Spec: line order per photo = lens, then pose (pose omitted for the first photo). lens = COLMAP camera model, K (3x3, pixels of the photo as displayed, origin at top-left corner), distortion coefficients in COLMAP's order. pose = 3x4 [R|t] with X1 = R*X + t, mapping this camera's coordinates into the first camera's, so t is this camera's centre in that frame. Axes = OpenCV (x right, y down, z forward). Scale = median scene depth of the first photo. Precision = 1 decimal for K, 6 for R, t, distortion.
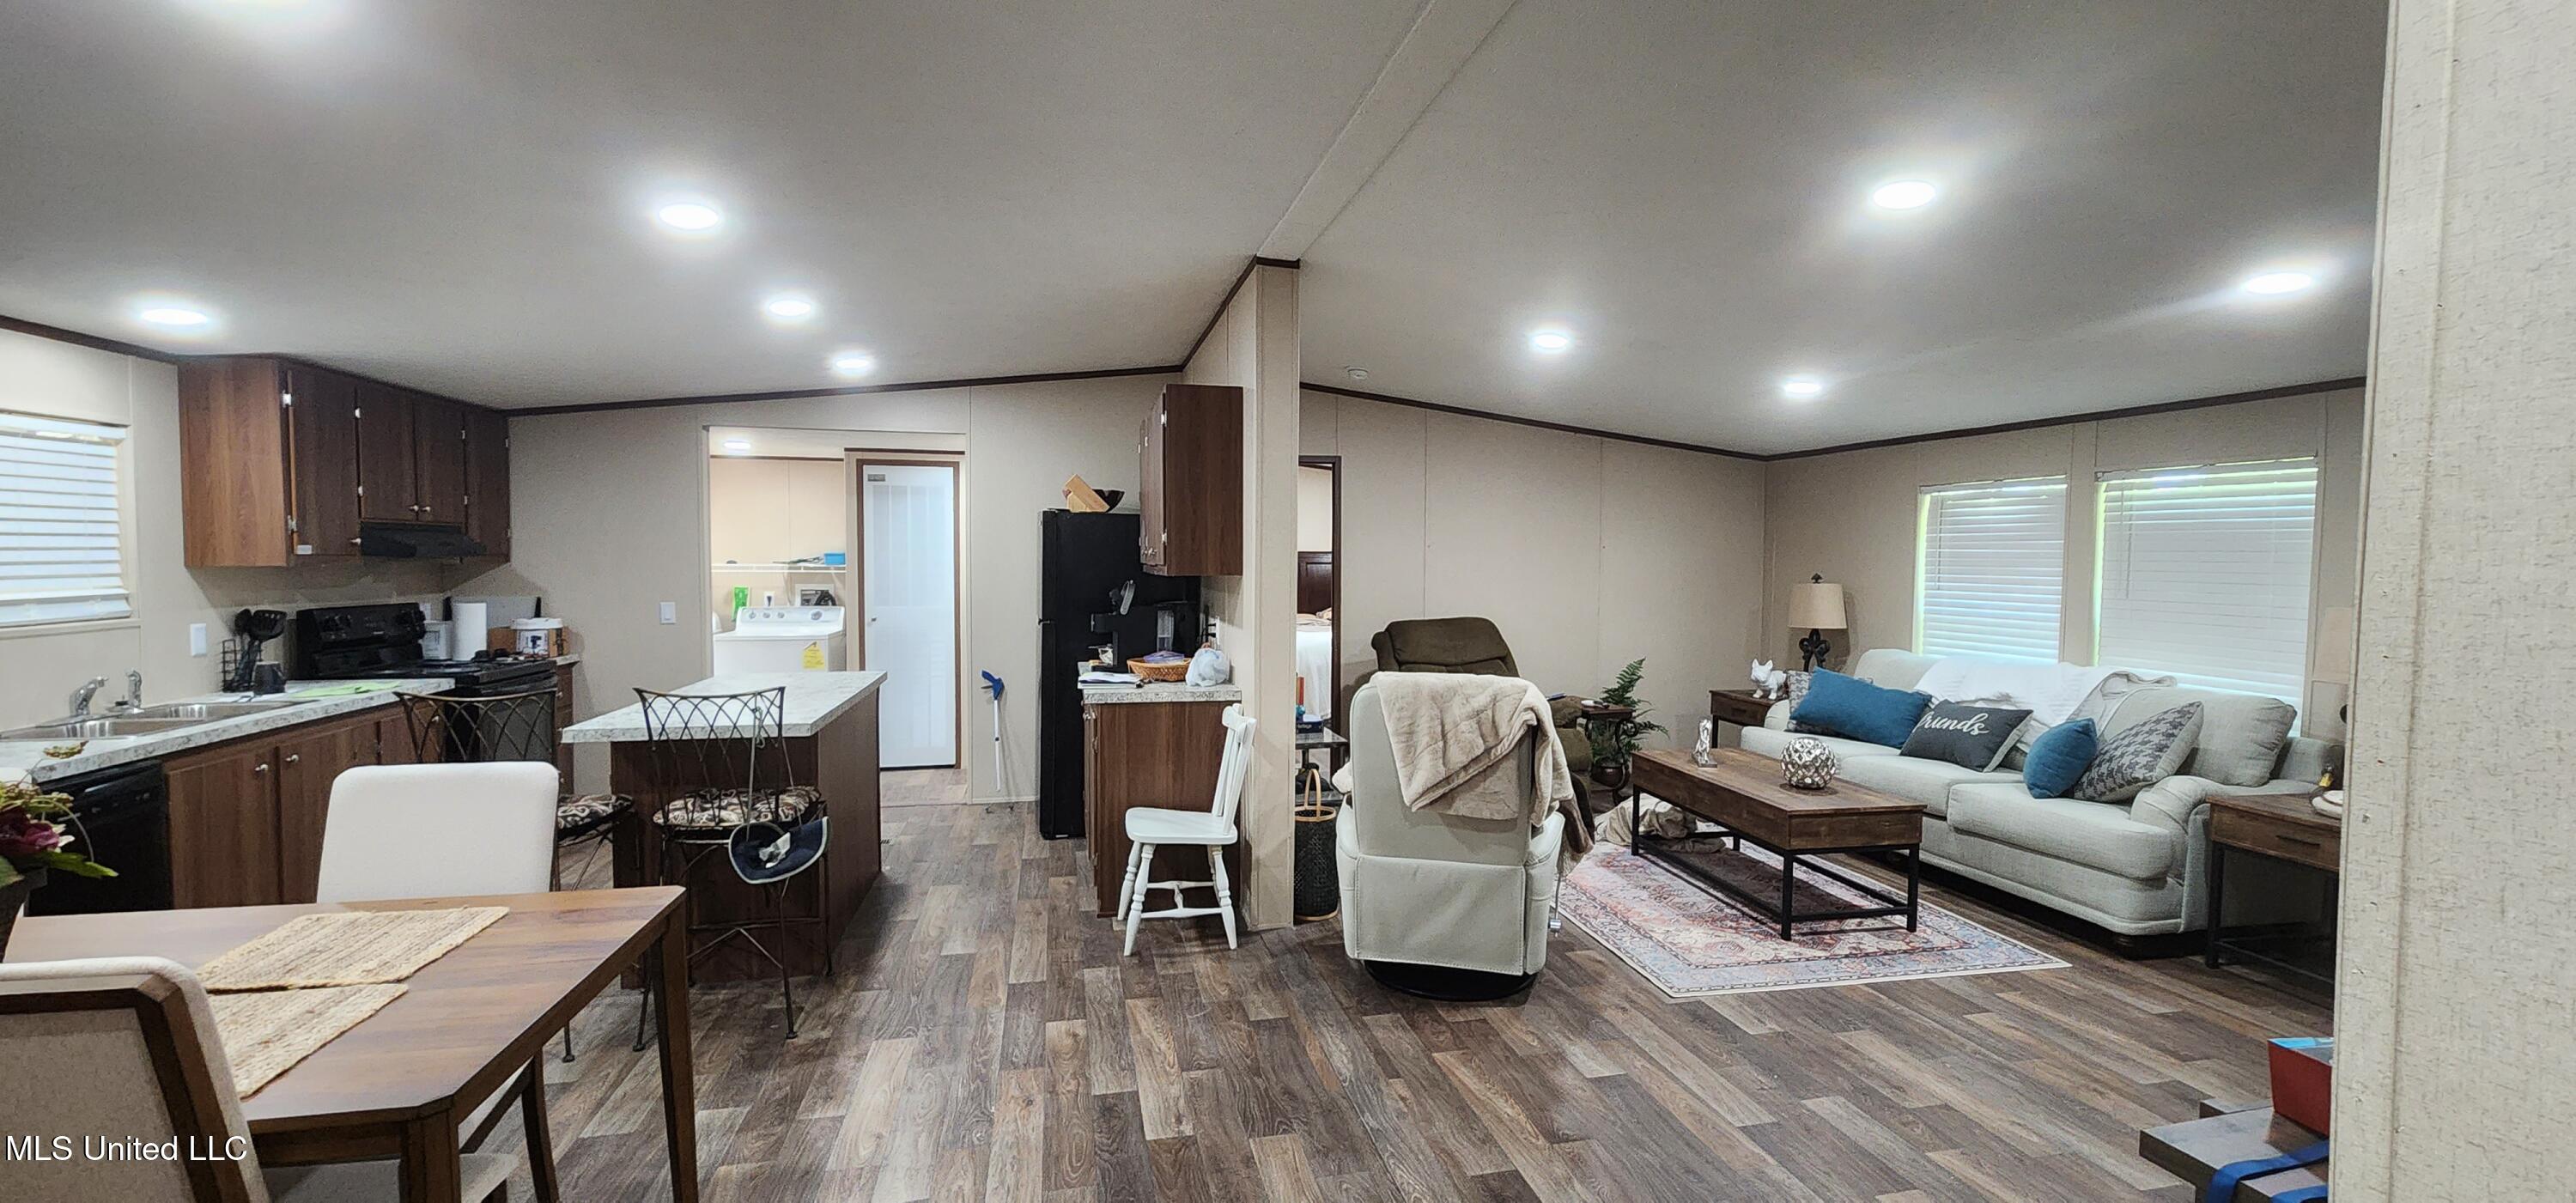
lens RADIAL K [[1068.2, 0, 1302.7], [0, 1068.2, 603.1], [0, 0, 1]] dist [0.001182, -0.000151]
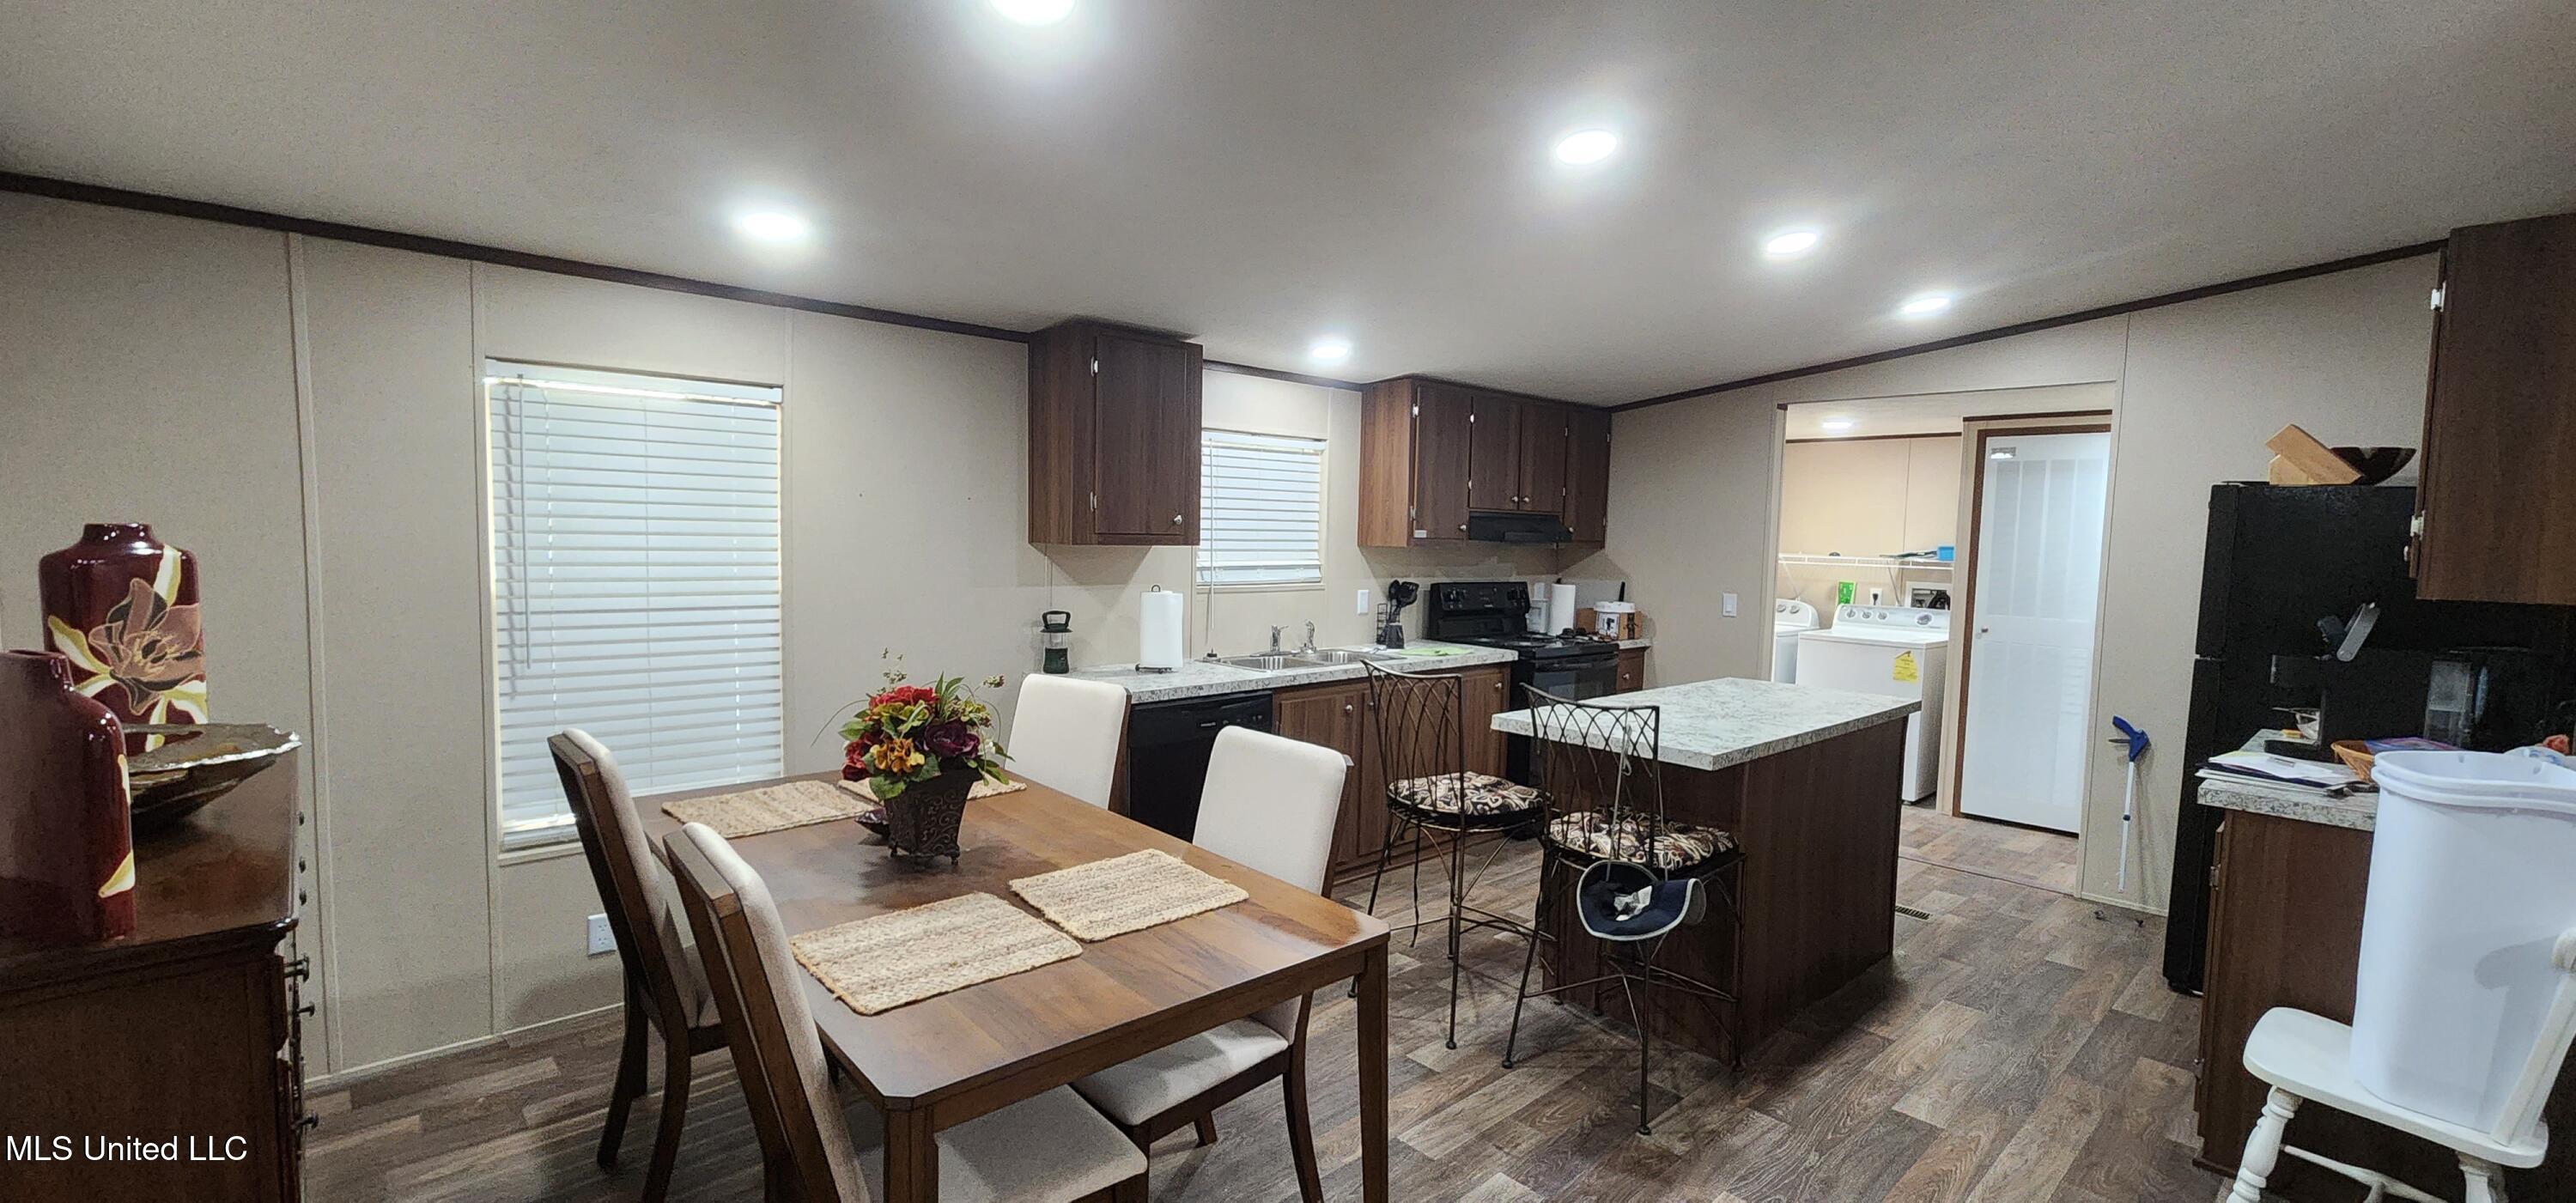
lens RADIAL K [[1068.2, 0, 1302.7], [0, 1068.2, 603.1], [0, 0, 1]] dist [0.001182, -0.000151]
pose [[0.498213, 0.065044, -0.864611, 0.056075], [-0.059162, 0.997408, 0.040943, -0.012511], [0.865034, 0.030753, 0.500770, 0.265350]]
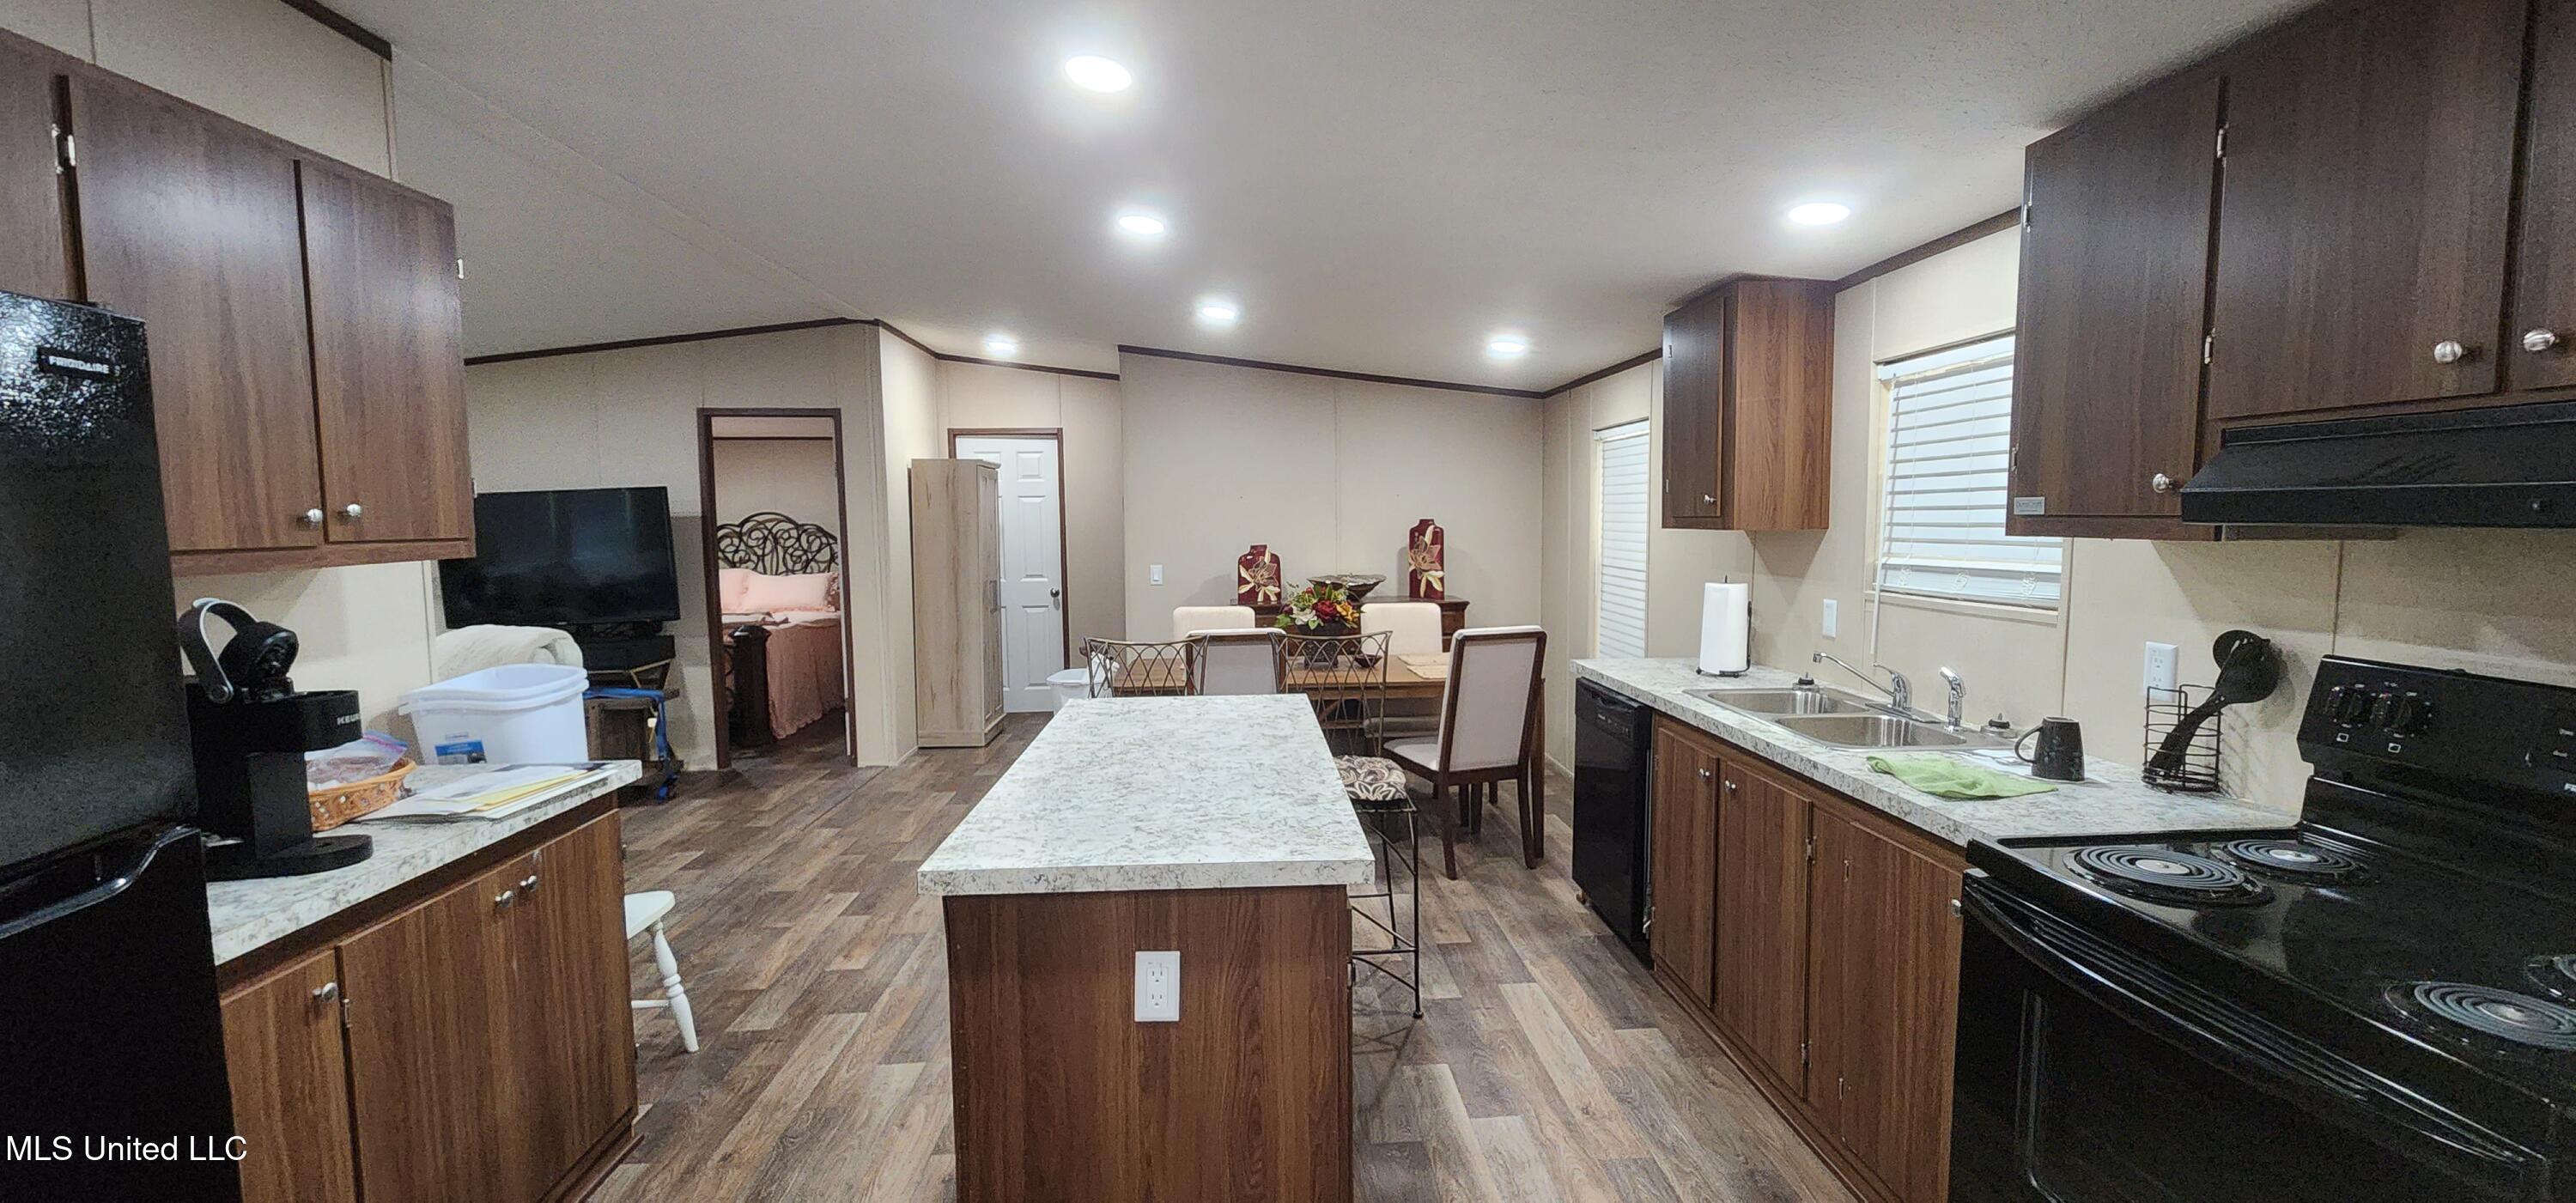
lens RADIAL K [[1068.2, 0, 1302.7], [0, 1068.2, 603.1], [0, 0, 1]] dist [0.001182, -0.000151]
pose [[-0.988160, -0.010370, 0.153076, -0.644172], [0.009192, 0.991919, 0.126539, -0.068975], [-0.153151, 0.126448, -0.980079, 1.500657]]
